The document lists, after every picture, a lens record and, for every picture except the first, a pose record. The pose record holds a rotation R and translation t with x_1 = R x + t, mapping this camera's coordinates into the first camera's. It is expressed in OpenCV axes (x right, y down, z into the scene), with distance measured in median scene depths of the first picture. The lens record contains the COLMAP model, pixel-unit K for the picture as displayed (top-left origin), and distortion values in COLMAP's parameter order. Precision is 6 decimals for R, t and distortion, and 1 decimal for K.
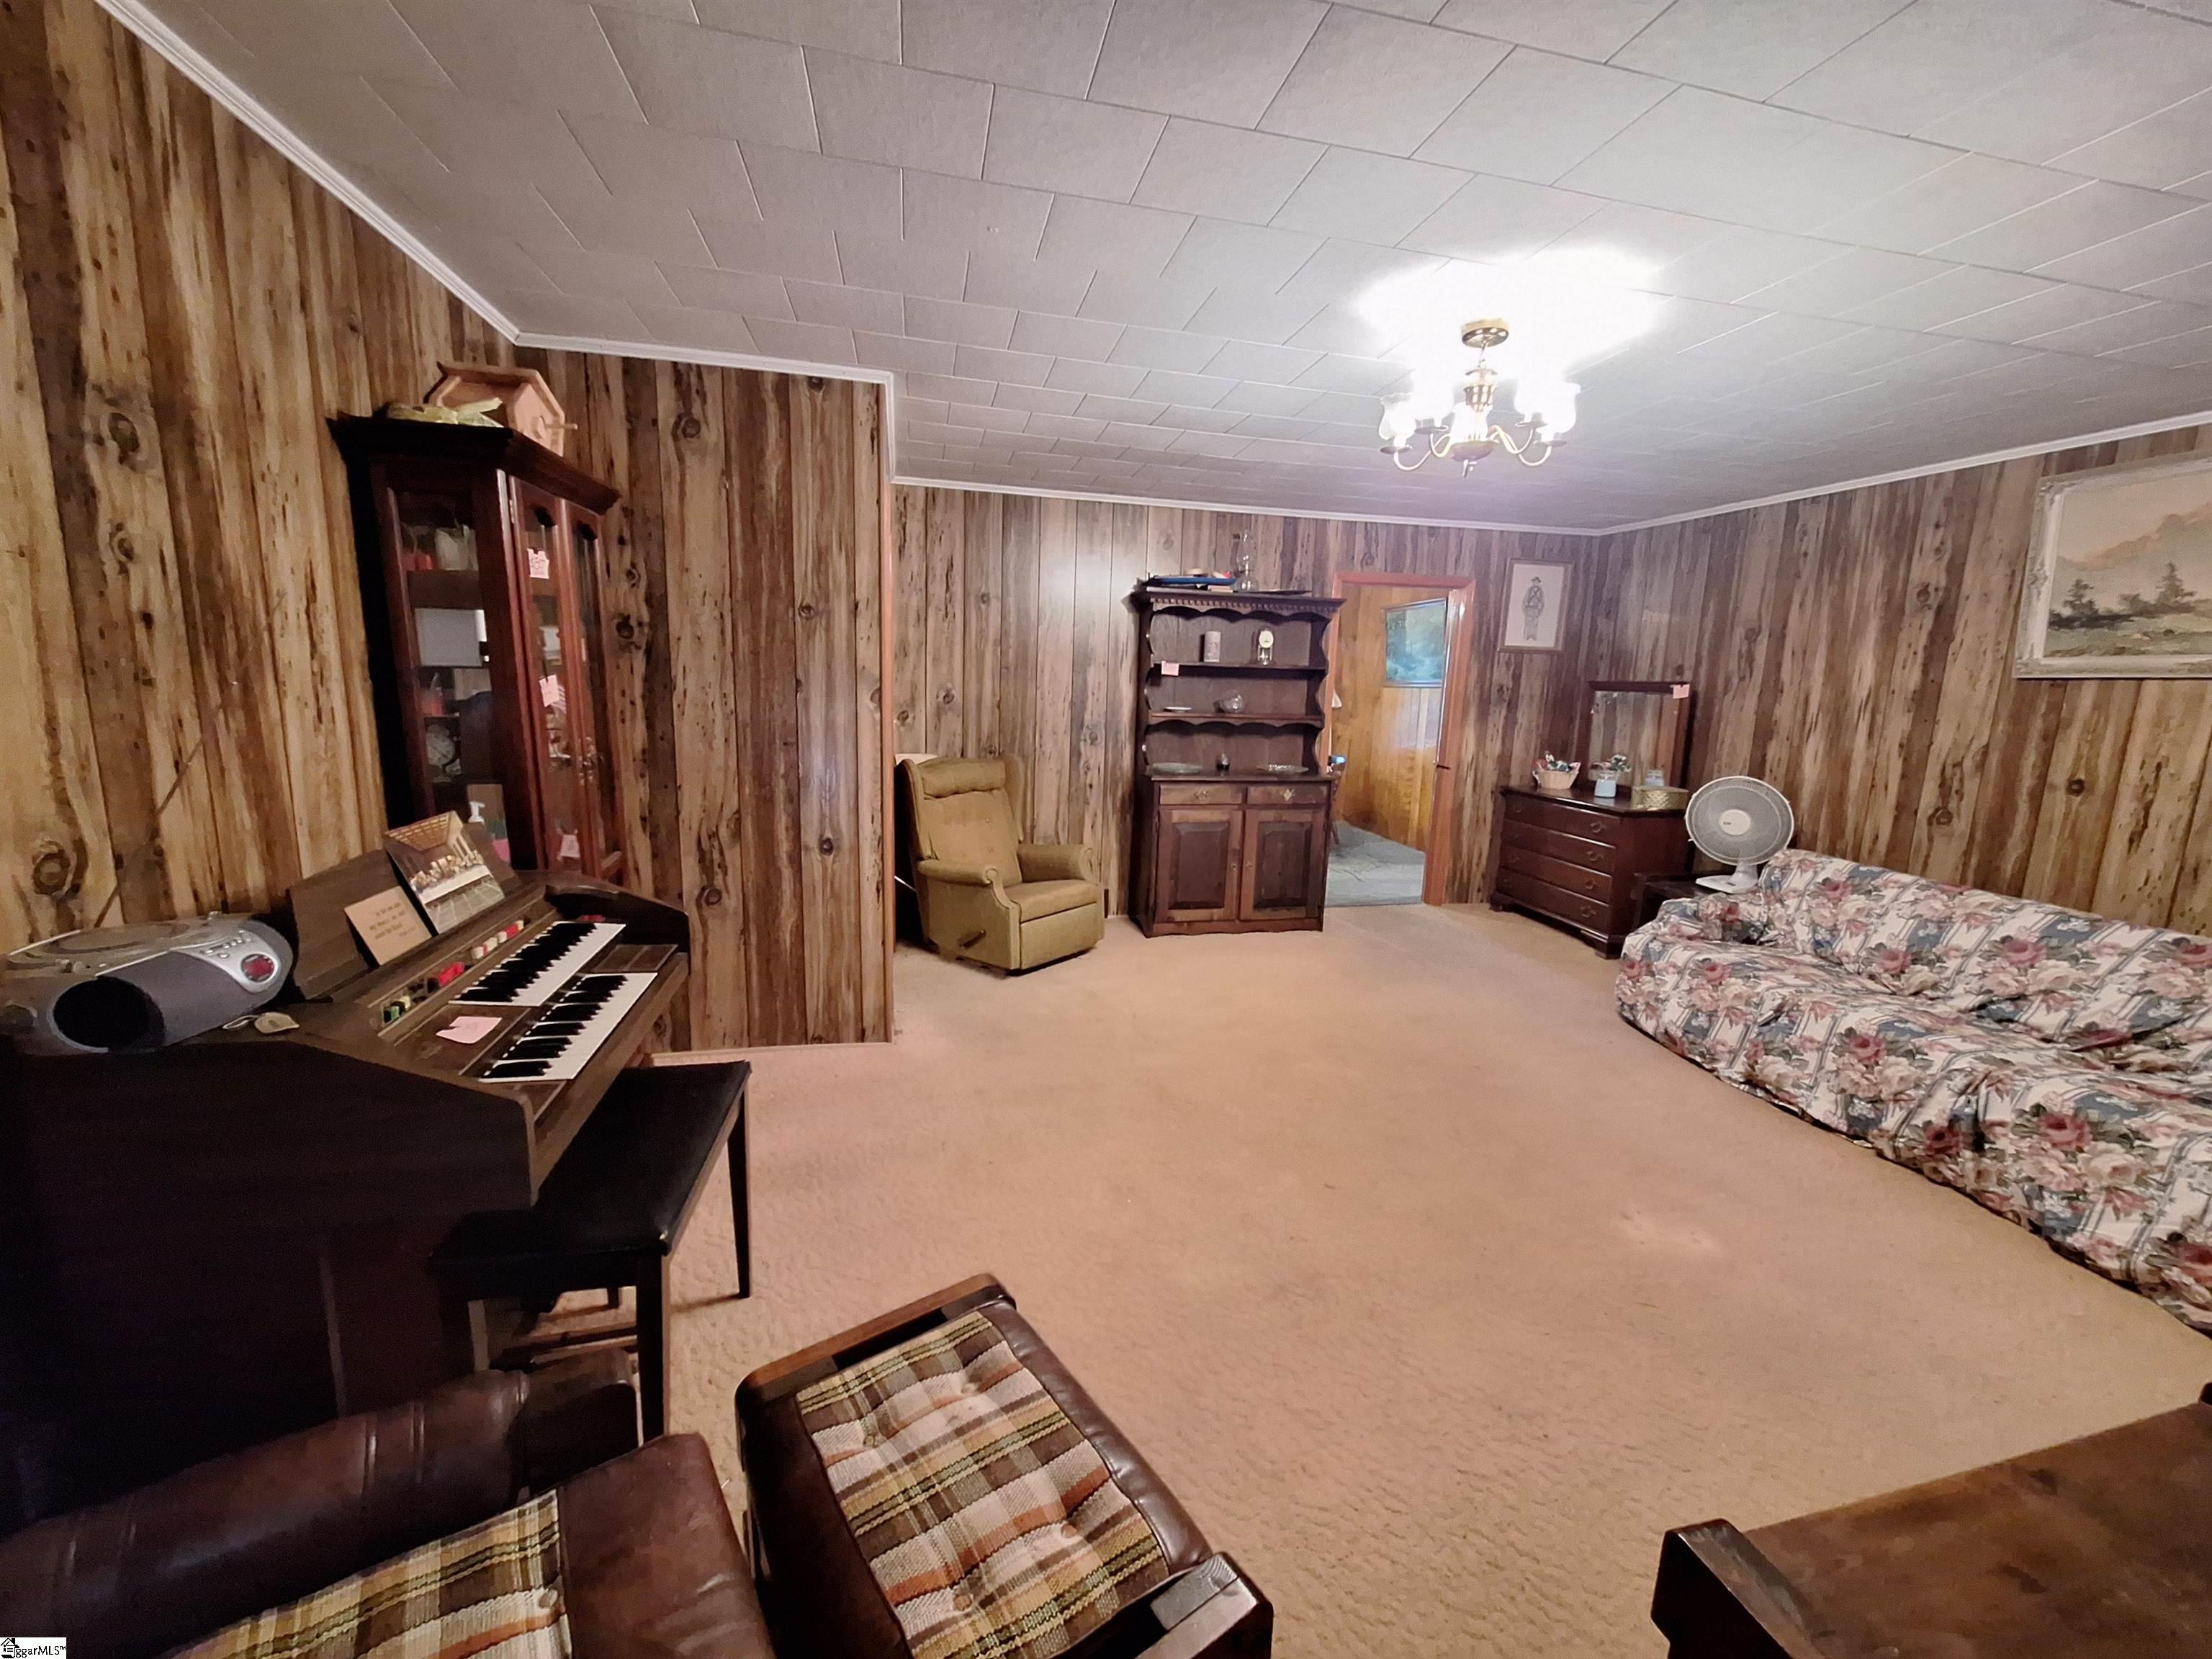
lens RADIAL K [[863.1, 0, 1106.0], [0, 863.1, 829.5], [0, 0, 1]] dist [-0.005524, 0.002175]
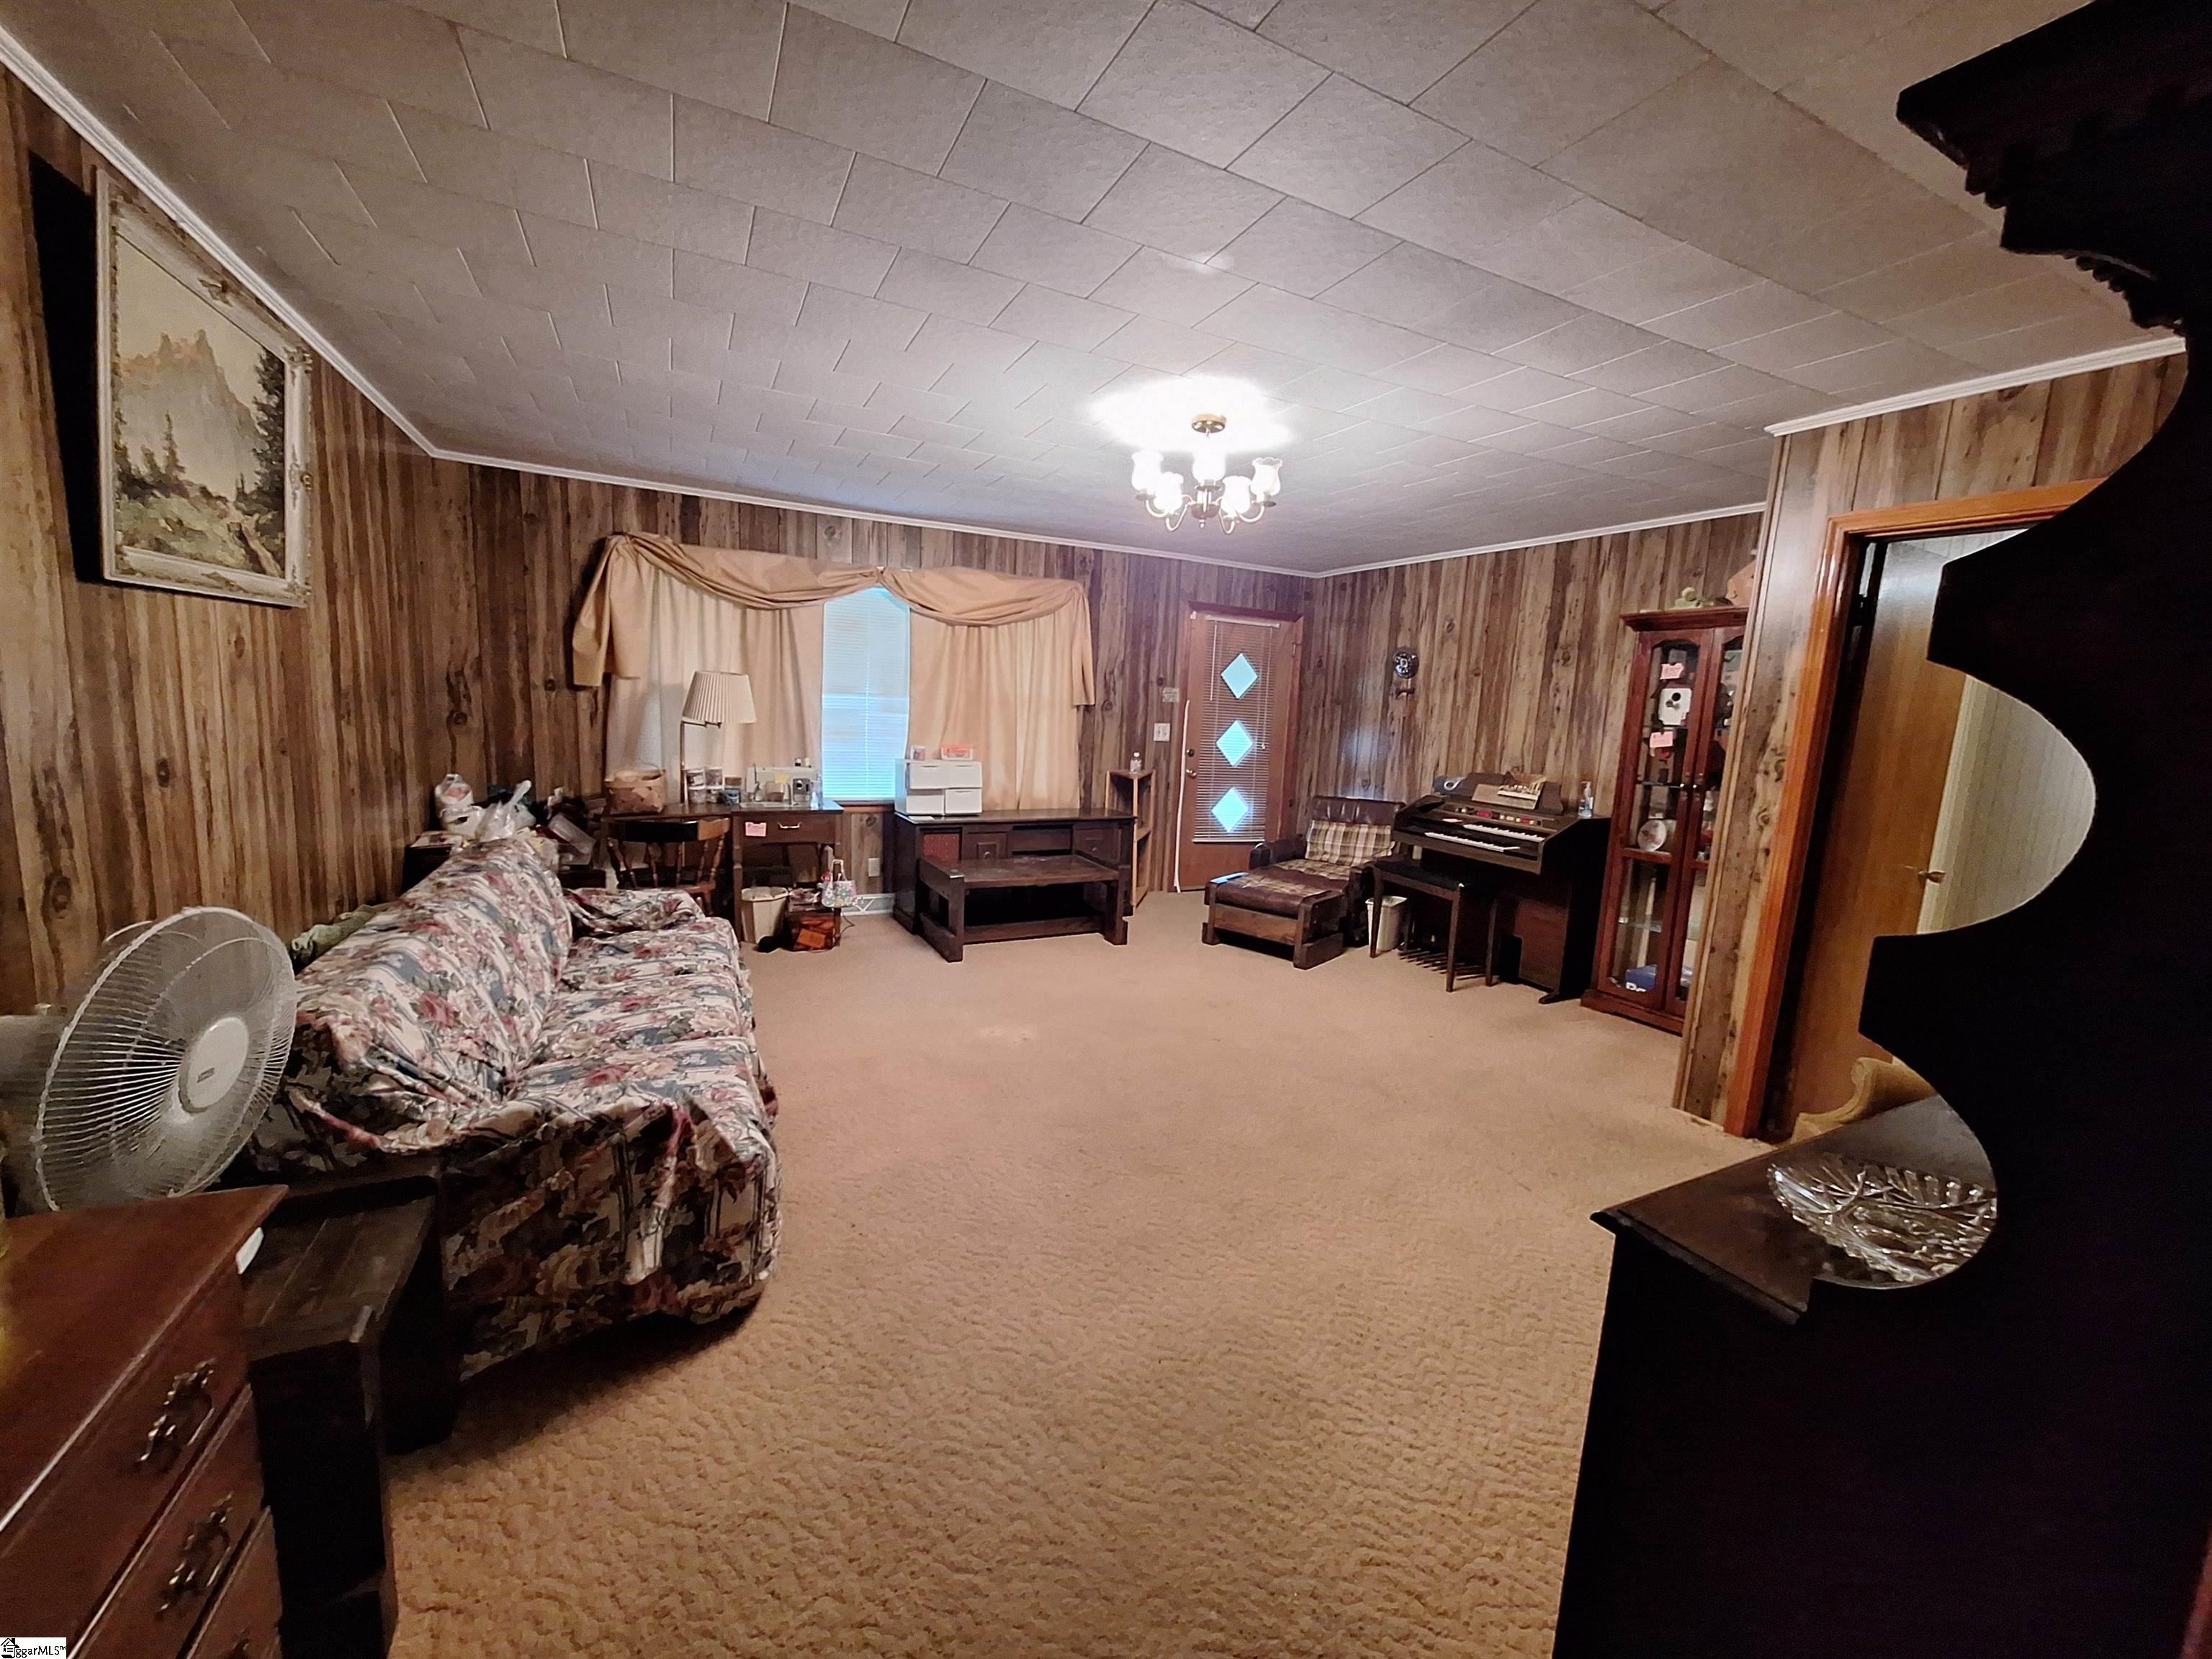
lens RADIAL K [[863.1, 0, 1106.0], [0, 863.1, 829.5], [0, 0, 1]] dist [-0.005524, 0.002175]
pose [[-0.964295, -0.042876, -0.261335, 0.652511], [-0.125737, 0.942614, 0.309303, -0.278090], [0.233076, 0.331119, -0.914350, 1.705329]]
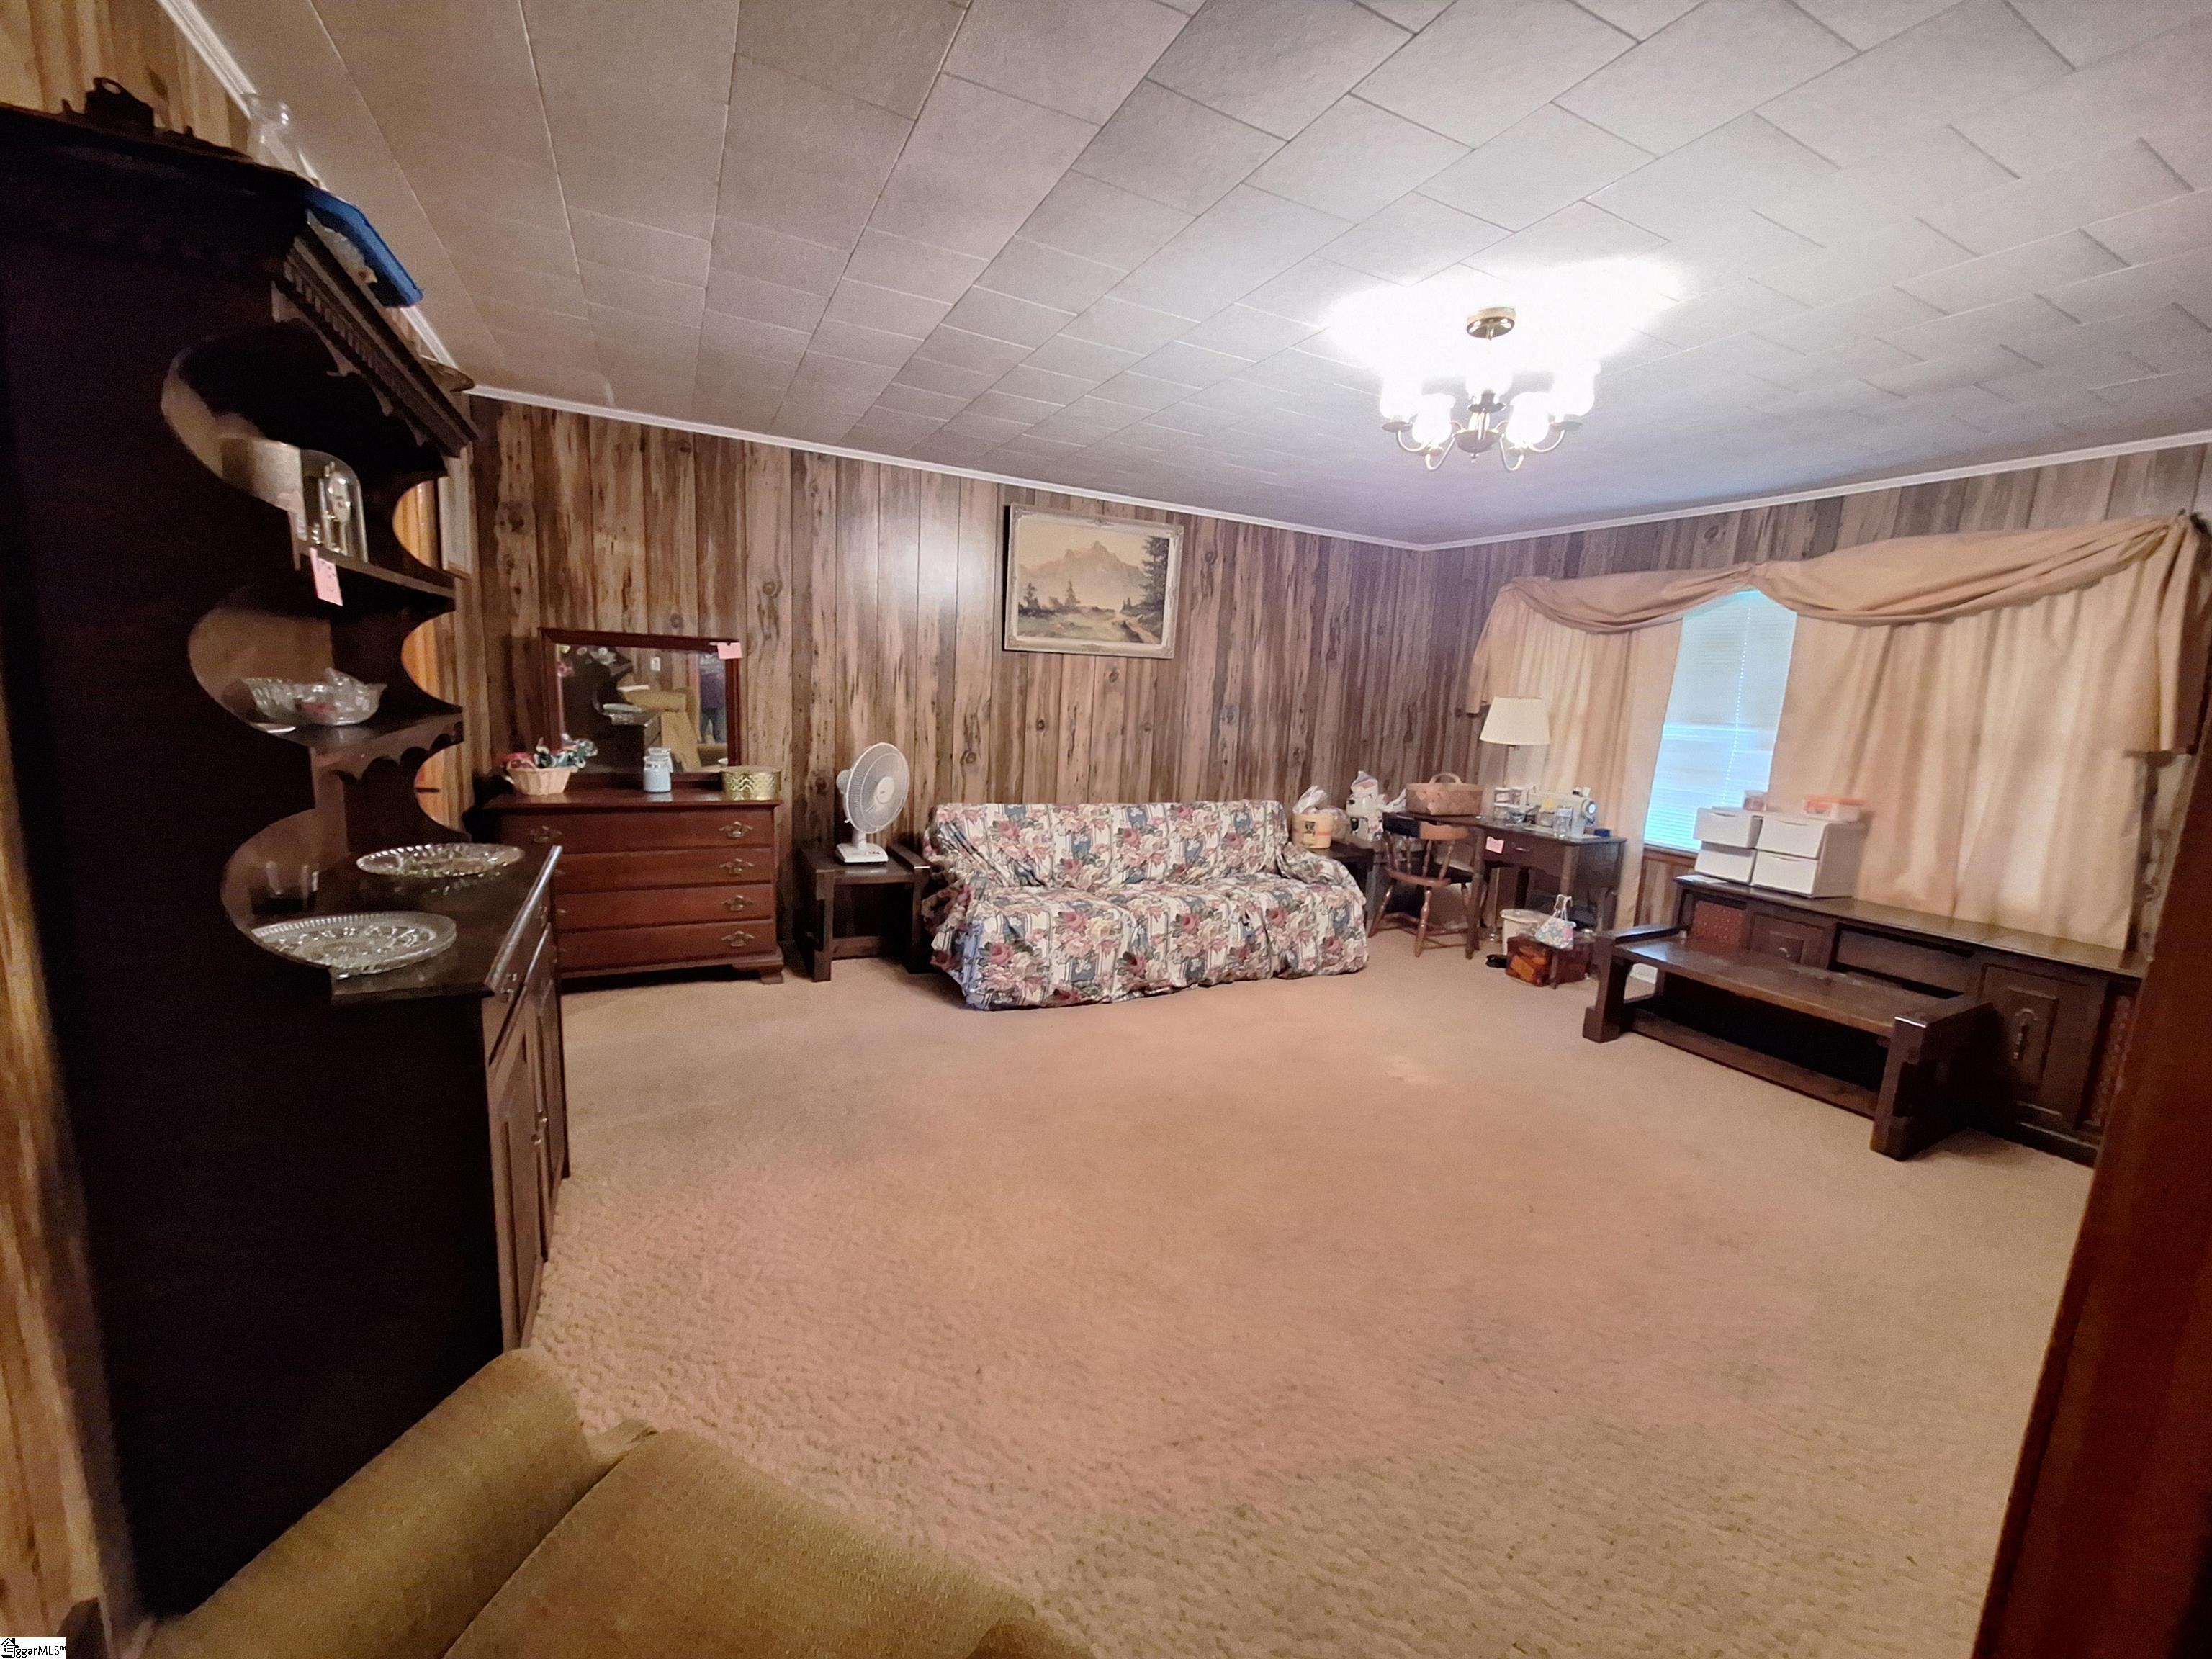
lens RADIAL K [[874.0, 0, 1098.4], [0, 874.0, 826.9], [0, 0, 1]] dist [-0.016609, 0.000019]
pose [[-0.246667, -0.199768, 0.948287, -0.360354], [0.112005, 0.966089, 0.232653, -0.219602], [-0.962606, 0.163601, -0.215928, 1.256292]]
